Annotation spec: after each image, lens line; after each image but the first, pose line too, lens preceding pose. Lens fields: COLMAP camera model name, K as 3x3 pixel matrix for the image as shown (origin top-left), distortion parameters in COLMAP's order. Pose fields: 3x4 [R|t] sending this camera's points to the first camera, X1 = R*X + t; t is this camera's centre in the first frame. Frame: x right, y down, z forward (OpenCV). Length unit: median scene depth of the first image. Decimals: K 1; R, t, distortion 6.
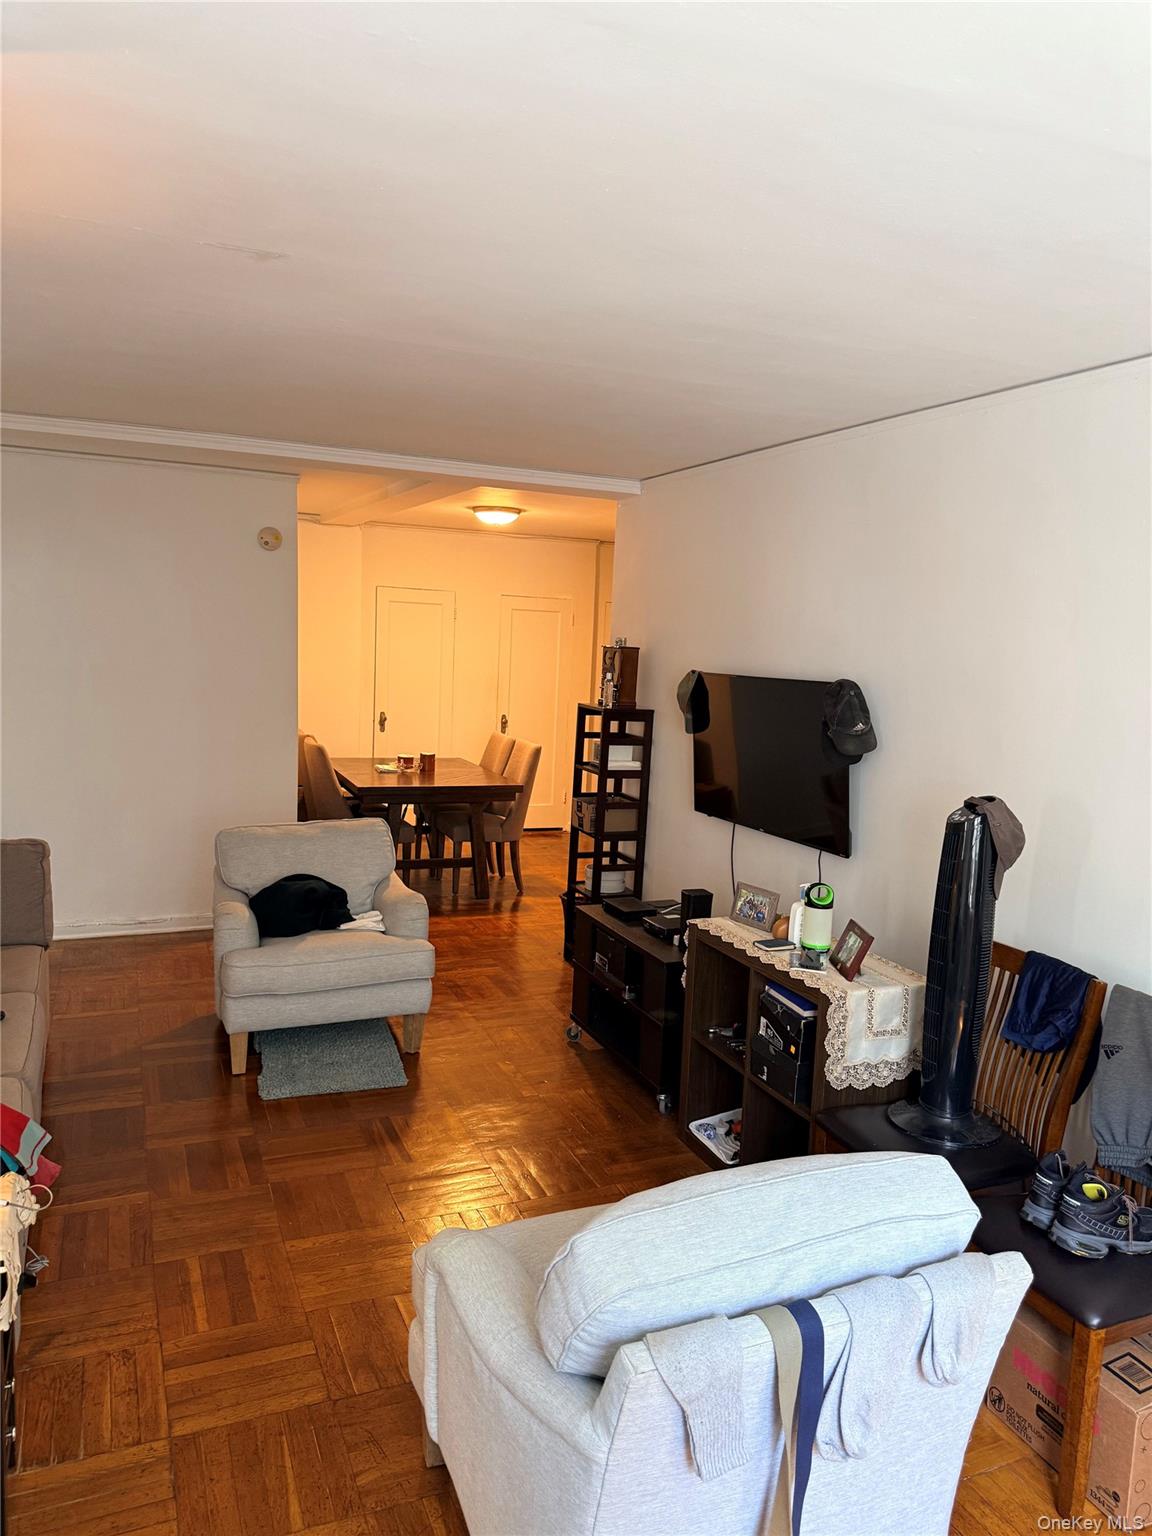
lens RADIAL K [[1086.0, 0, 576.0], [0, 1086.0, 768.0], [0, 0, 1]] dist [0.025606, -0.001235]
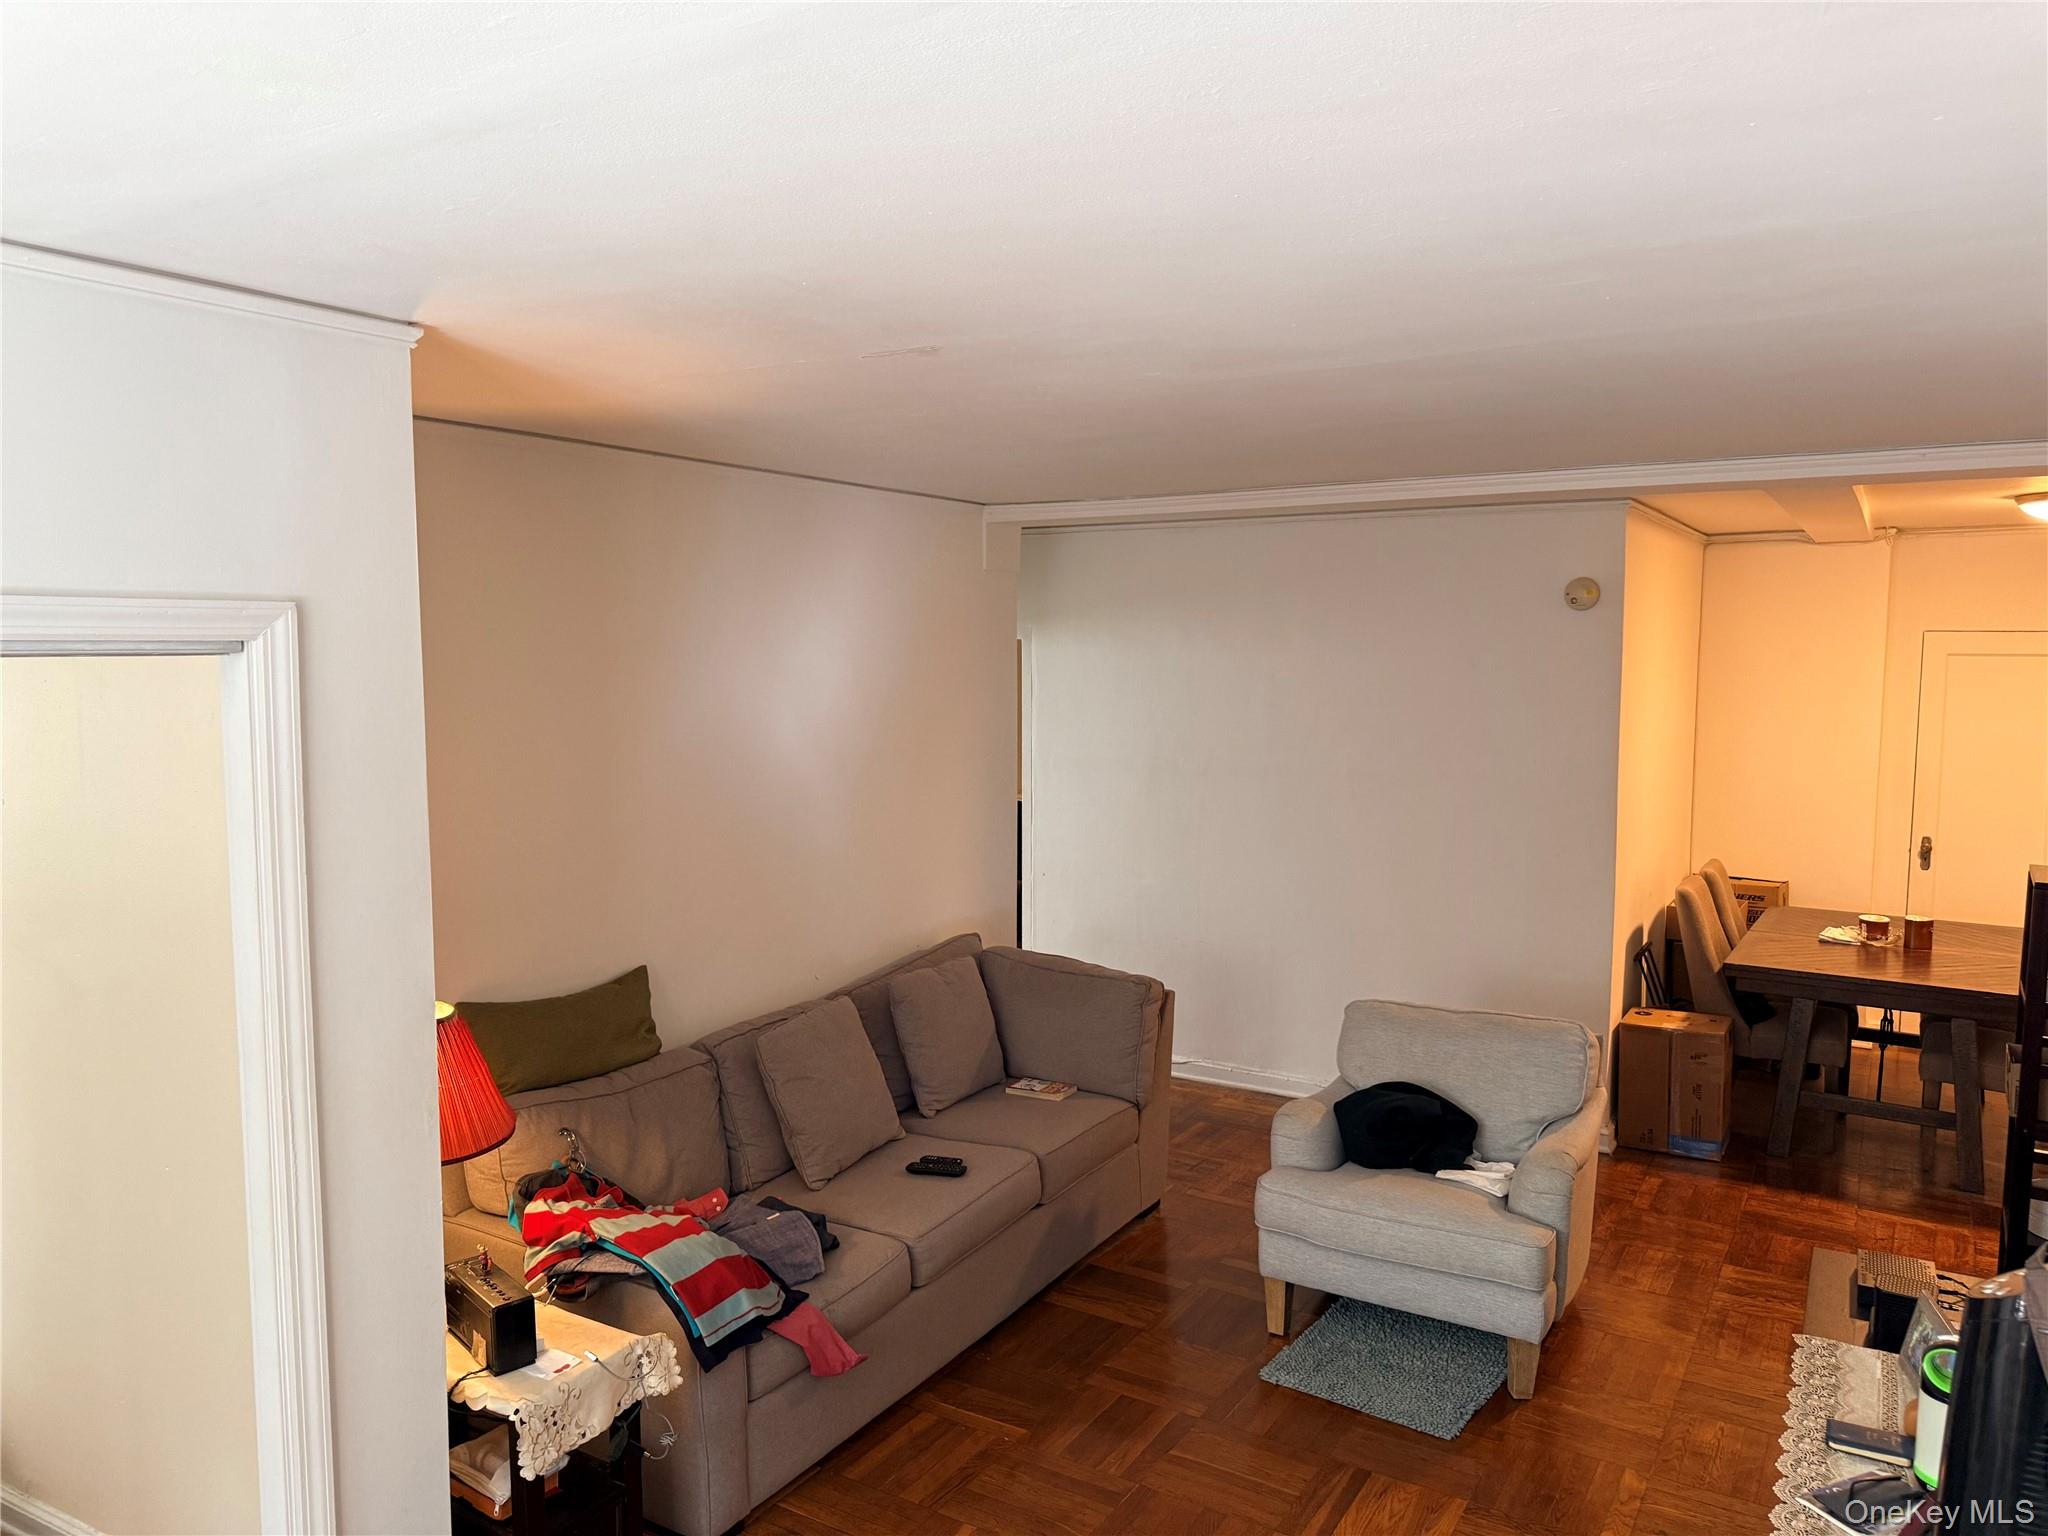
lens RADIAL K [[1448.0, 0, 1024.0], [0, 1448.0, 768.0], [0, 0, 1]] dist [0.025606, -0.001235]
pose [[0.578018, 0.028410, -0.815529, 0.311654], [-0.073947, 0.997106, -0.017675, -0.061822], [0.812666, 0.070523, 0.578446, 0.195129]]
